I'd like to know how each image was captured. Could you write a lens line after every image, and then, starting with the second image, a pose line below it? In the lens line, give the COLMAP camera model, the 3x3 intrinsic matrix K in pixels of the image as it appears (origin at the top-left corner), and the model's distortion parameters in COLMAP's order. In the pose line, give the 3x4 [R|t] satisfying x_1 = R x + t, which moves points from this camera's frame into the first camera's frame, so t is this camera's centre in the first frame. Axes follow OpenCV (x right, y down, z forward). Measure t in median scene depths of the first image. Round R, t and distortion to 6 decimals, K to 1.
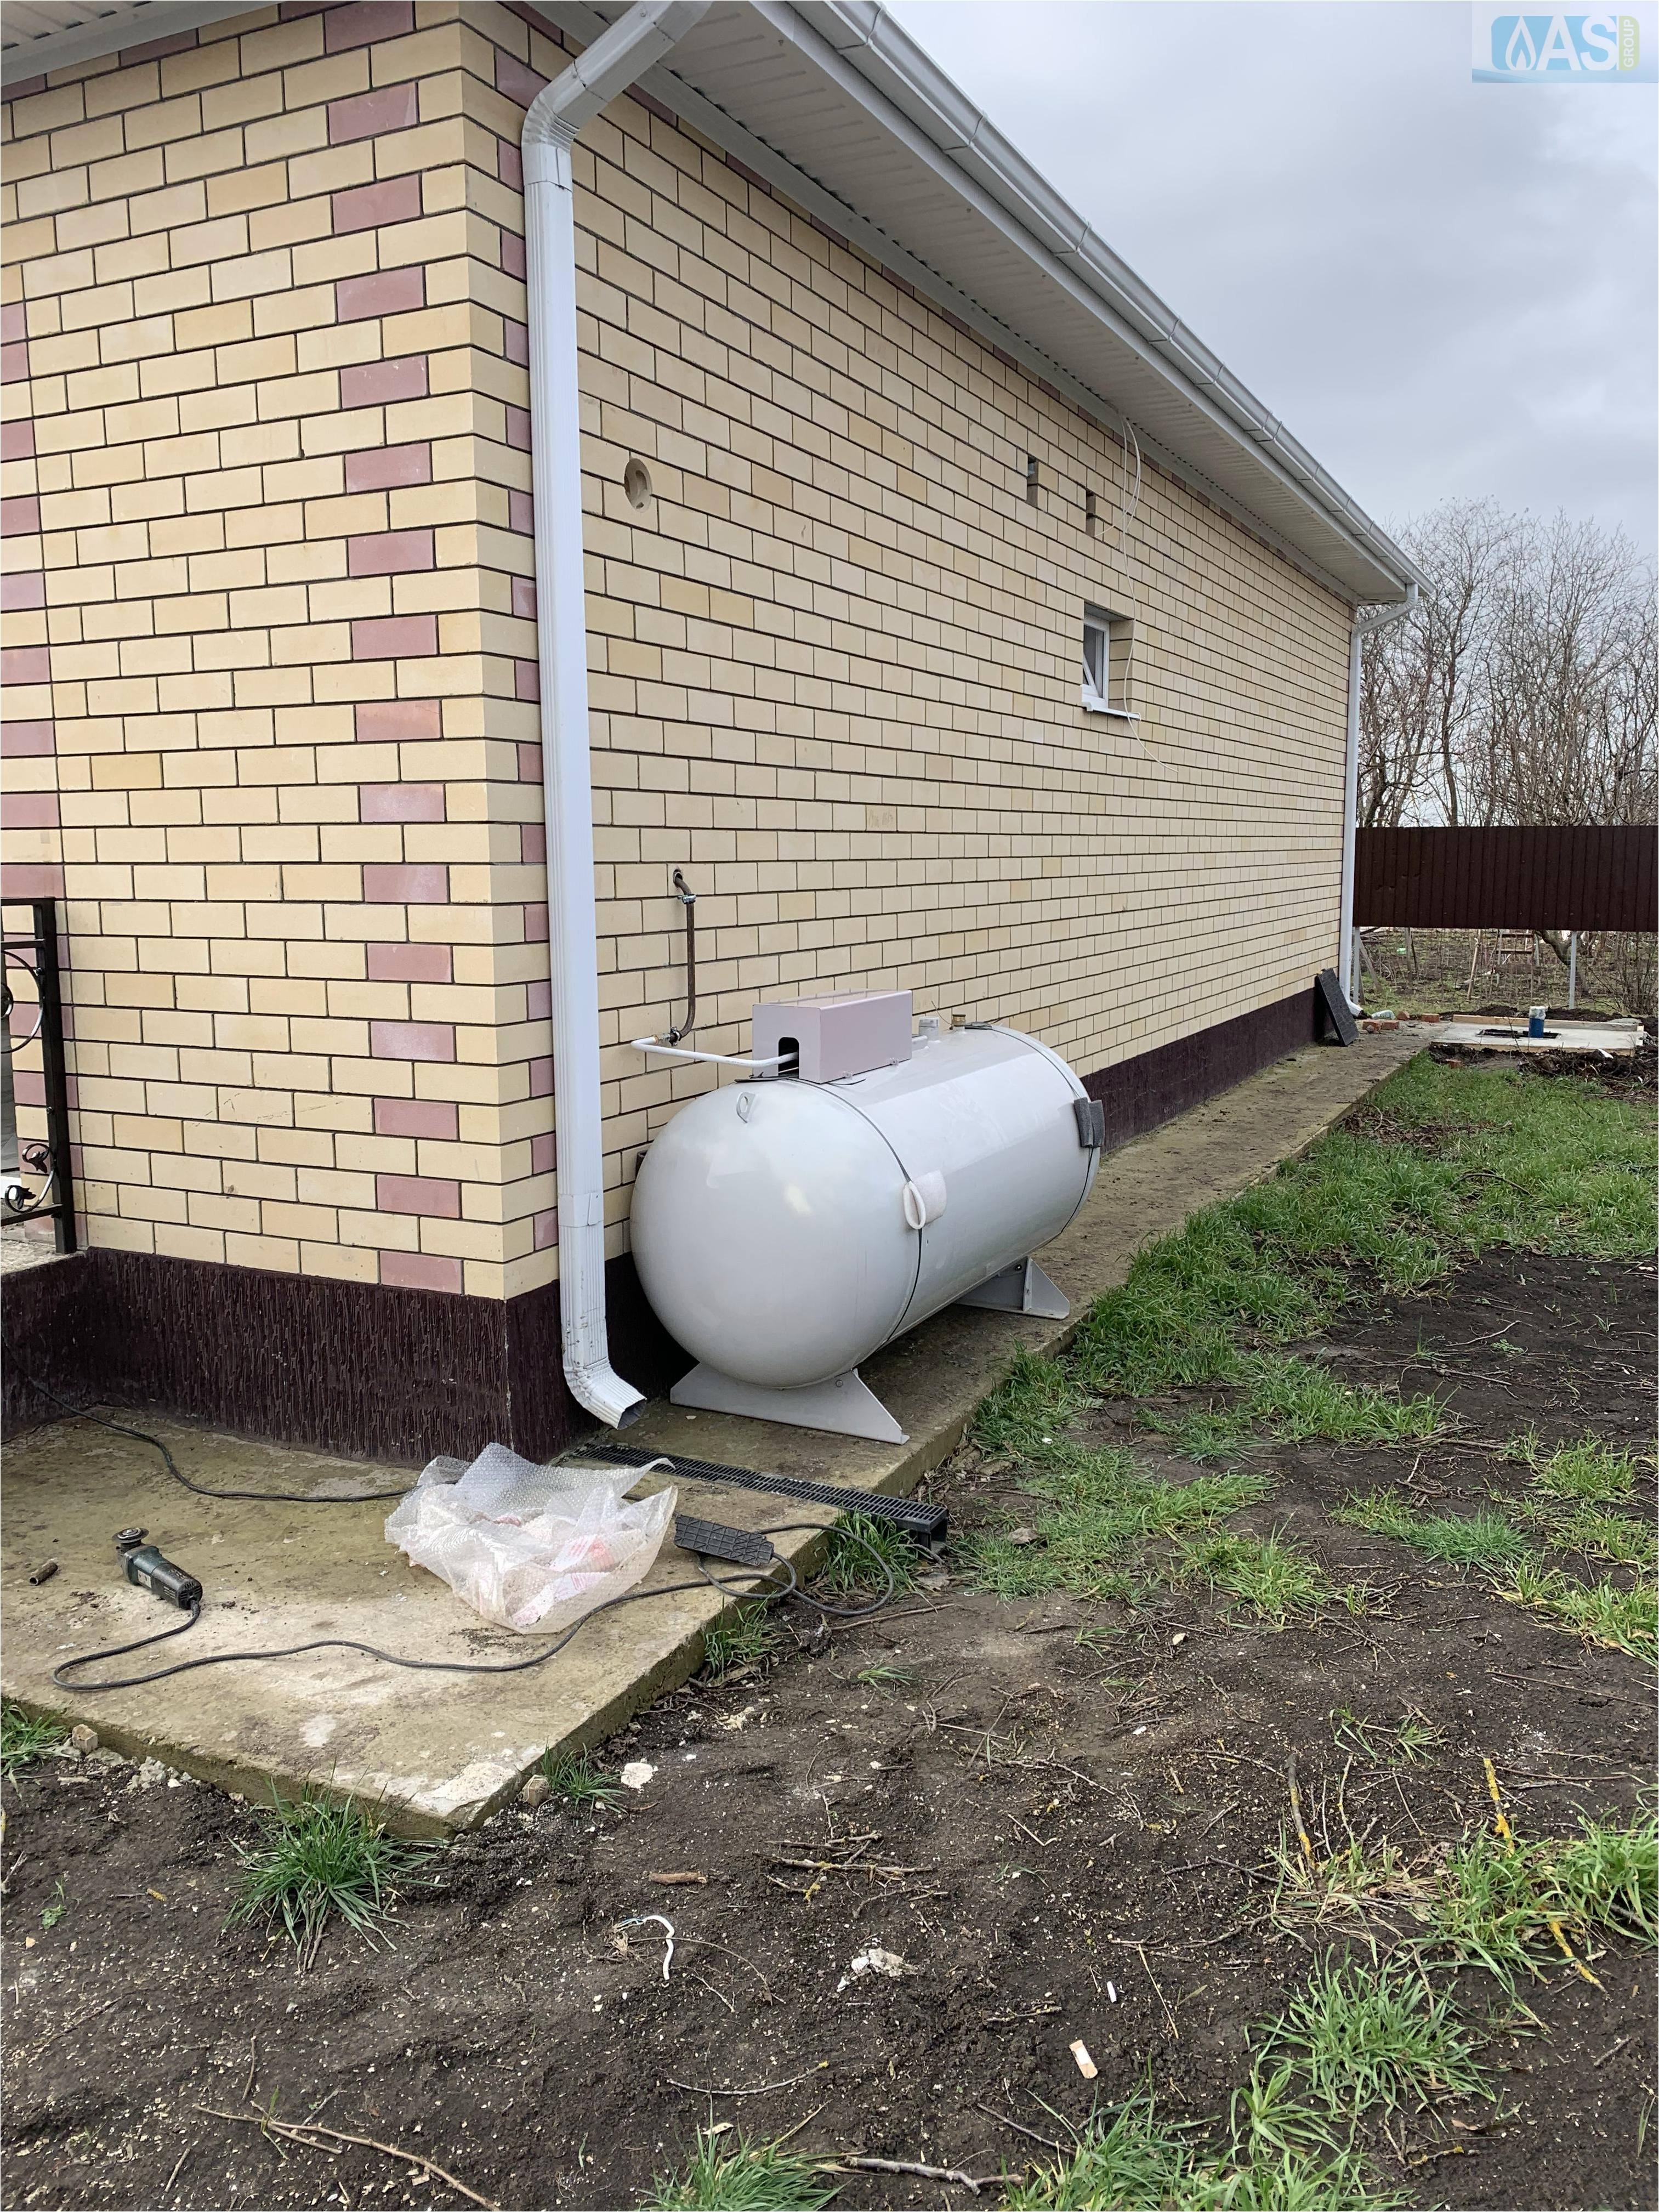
lens RADIAL K [[1693.7, 0, 829.5], [0, 1693.7, 1106.0], [0, 0, 1]] dist [0.021479, -0.012924]
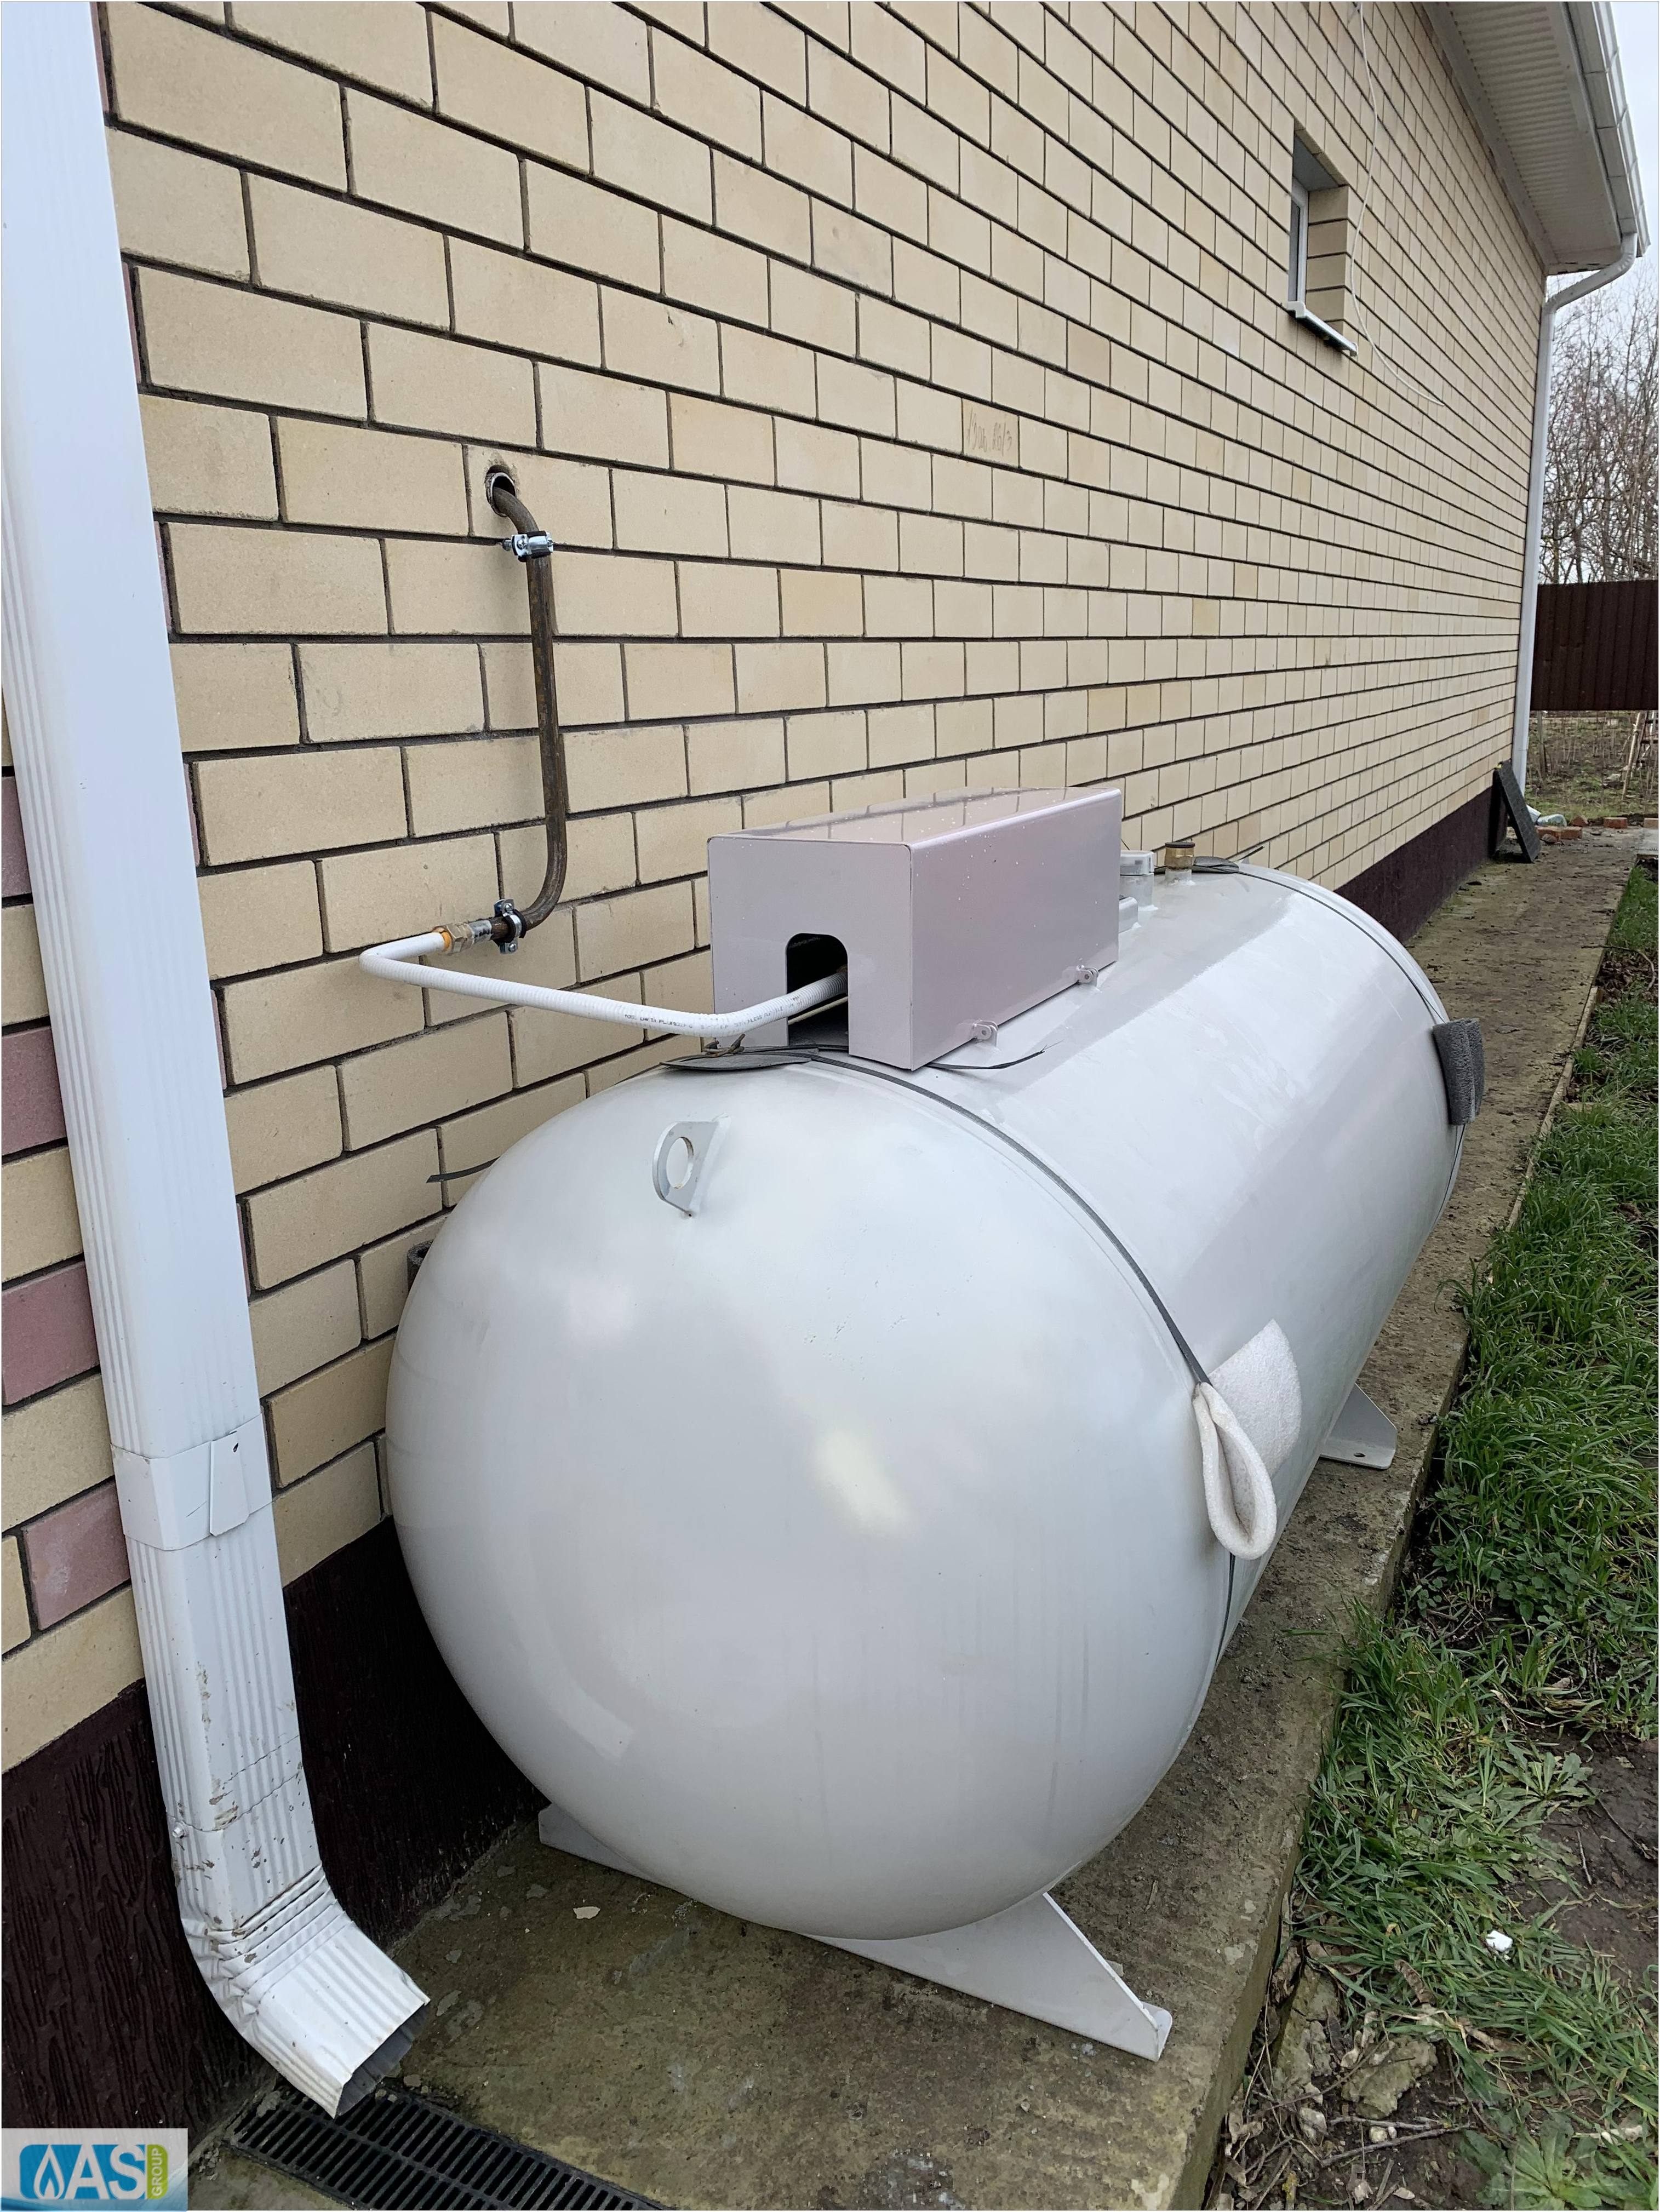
lens RADIAL K [[1694.0, 0, 830.0], [0, 1694.0, 1106.0], [0, 0, 1]] dist [0.021479, -0.012924]
pose [[0.999672, -0.022136, -0.012914, -0.016233], [0.023367, 0.994237, 0.104625, -0.038121], [0.010524, -0.104893, 0.994428, 0.611538]]
